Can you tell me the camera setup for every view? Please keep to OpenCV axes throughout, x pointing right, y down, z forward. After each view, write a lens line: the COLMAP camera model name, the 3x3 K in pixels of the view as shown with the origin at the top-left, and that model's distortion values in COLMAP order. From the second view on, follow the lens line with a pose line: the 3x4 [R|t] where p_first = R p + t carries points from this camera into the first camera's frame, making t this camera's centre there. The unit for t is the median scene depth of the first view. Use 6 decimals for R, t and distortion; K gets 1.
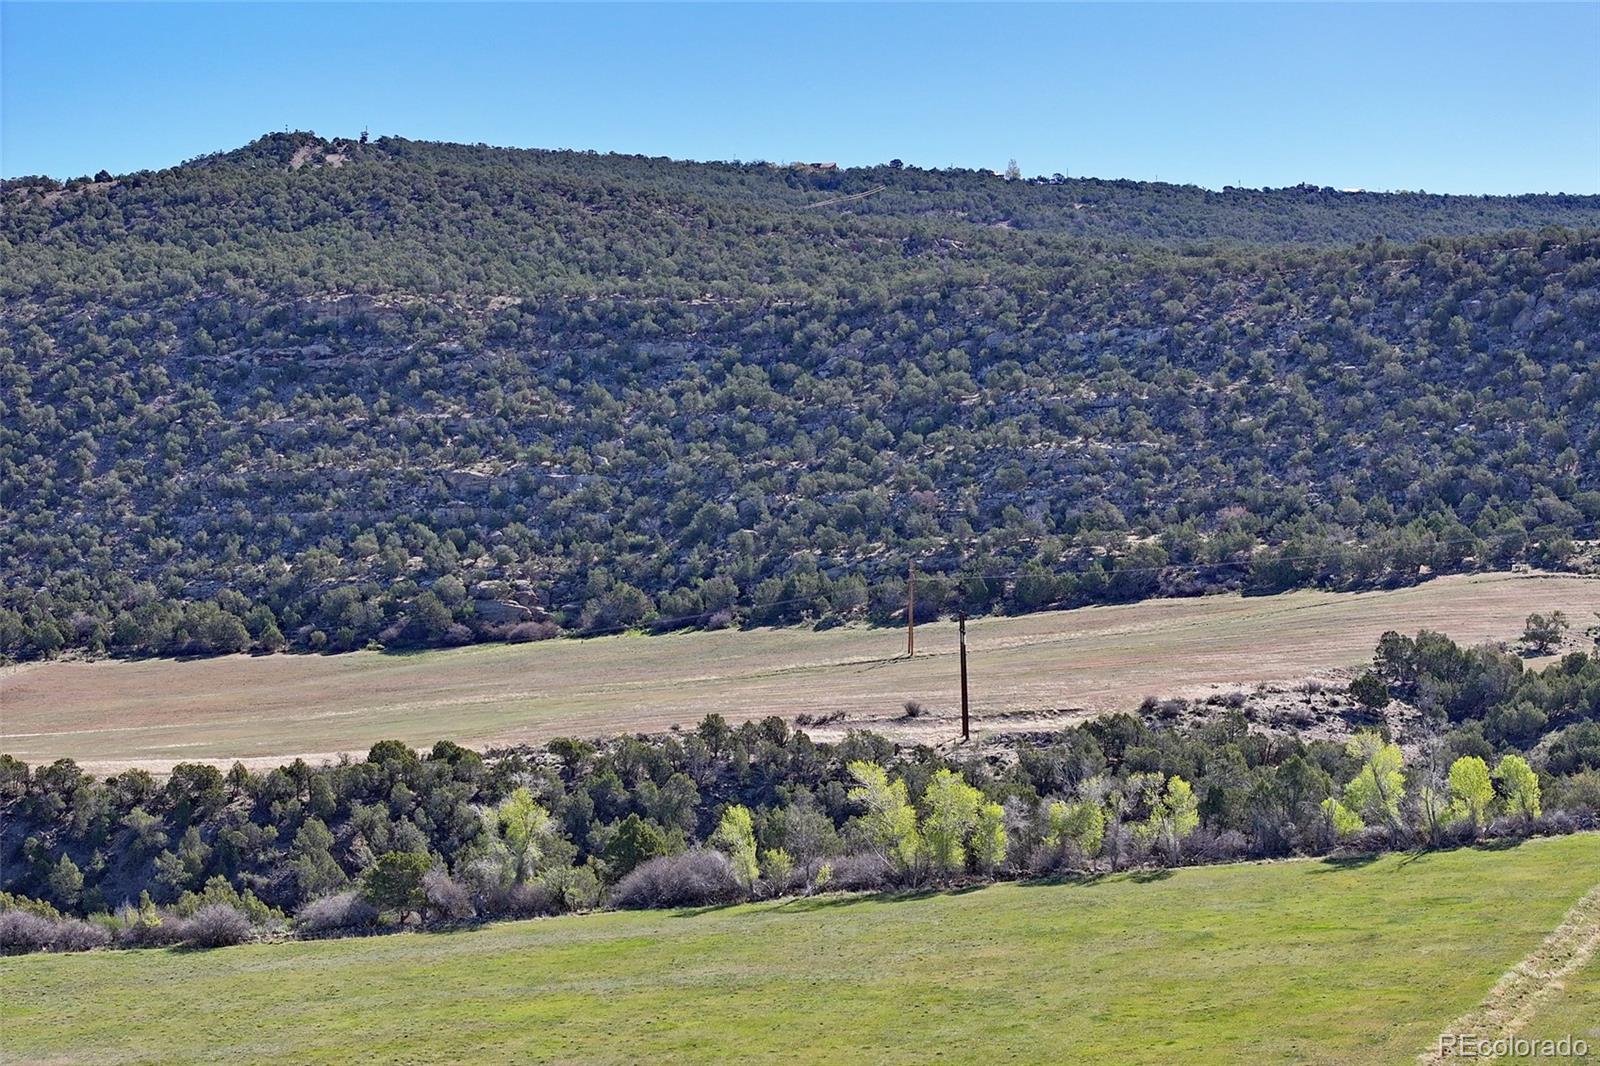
lens RADIAL K [[3321.8, 0, 796.5], [0, 3321.8, 530.5], [0, 0, 1]] dist [-0.079175, 0.000000]
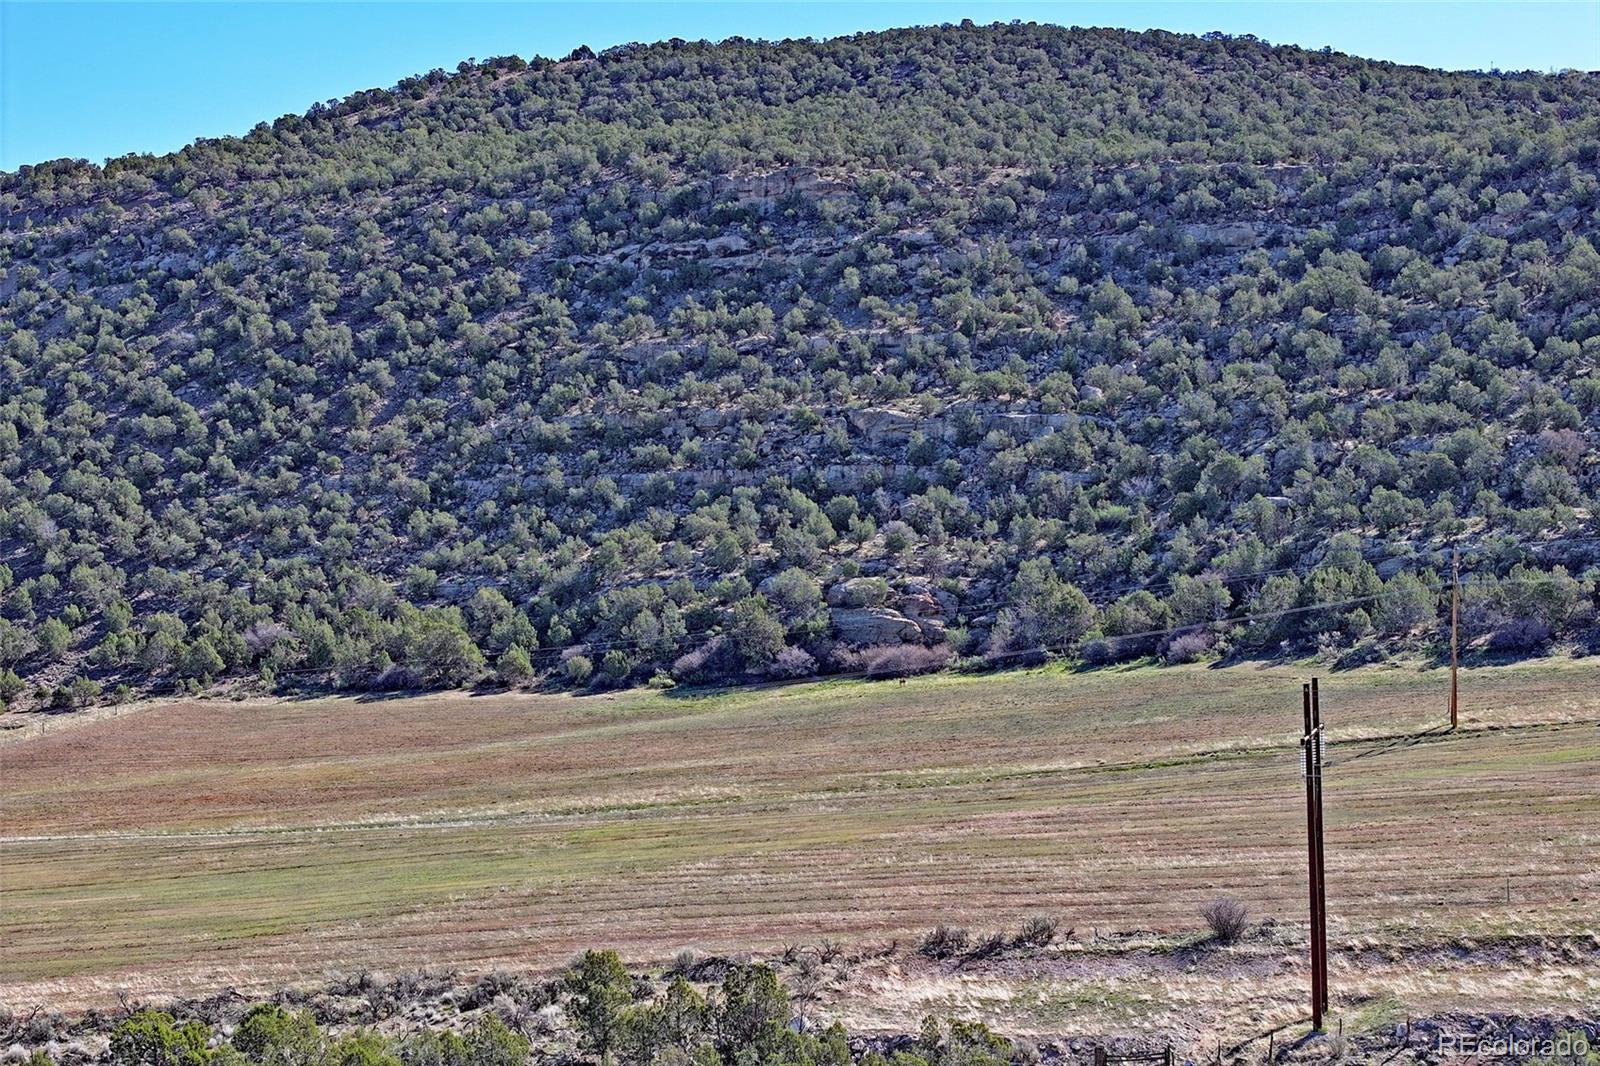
lens RADIAL K [[3321.8, 0, 806.9], [0, 3321.8, 532.8], [0, 0, 1]] dist [-0.079175, 0.000000]
pose [[0.968671, 0.001527, -0.248342, 0.049161], [-0.000442, 0.999990, 0.004426, 0.003531], [0.248346, -0.004177, 0.968662, 0.356053]]
